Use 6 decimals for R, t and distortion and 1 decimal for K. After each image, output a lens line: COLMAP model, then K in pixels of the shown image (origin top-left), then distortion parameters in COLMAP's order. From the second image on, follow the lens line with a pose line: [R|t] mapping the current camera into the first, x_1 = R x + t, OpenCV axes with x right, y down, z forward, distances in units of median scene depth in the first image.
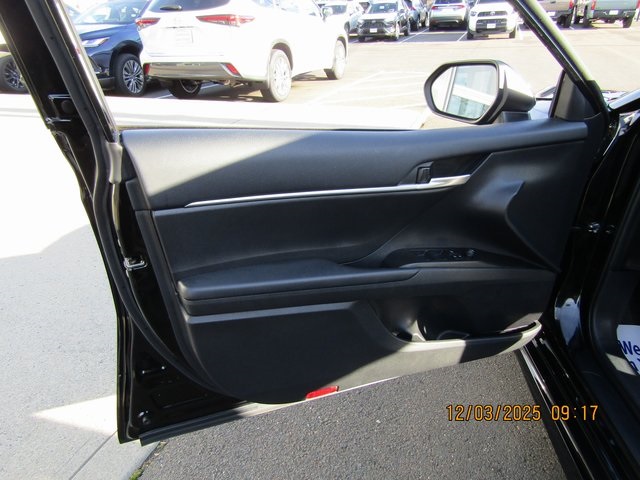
lens RADIAL K [[457.8, 0, 320.0], [0, 457.8, 240.0], [0, 0, 1]] dist [-0.016354, 0.013484]
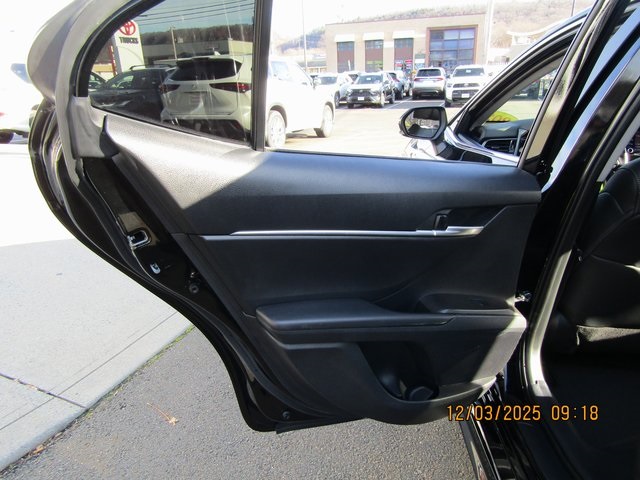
lens RADIAL K [[457.8, 0, 320.0], [0, 457.8, 240.0], [0, 0, 1]] dist [-0.016354, 0.013484]
pose [[0.999893, 0.006260, 0.013221, 0.005025], [-0.004470, 0.991326, -0.131348, 0.028593], [-0.013928, 0.131275, 0.991248, -0.055837]]
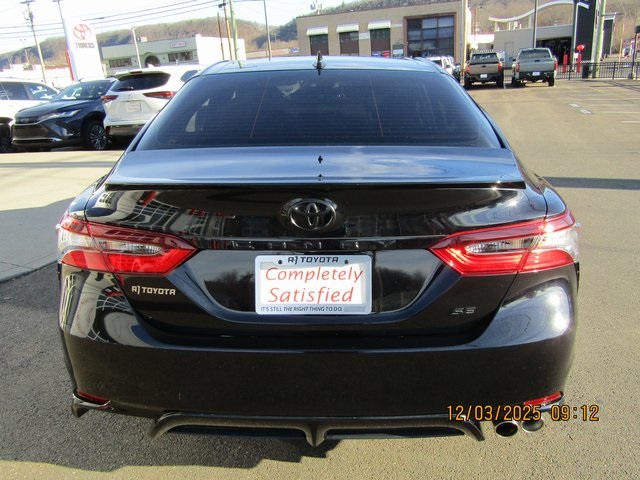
lens RADIAL K [[517.6, 0, 320.0], [0, 517.6, 240.0], [0, 0, 1]] dist [-0.030716, 0.004179]
pose [[0.998800, -0.040778, 0.027108, 0.069281], [0.044527, 0.986695, -0.156364, 0.076317], [-0.020372, 0.157383, 0.987327, -0.168660]]
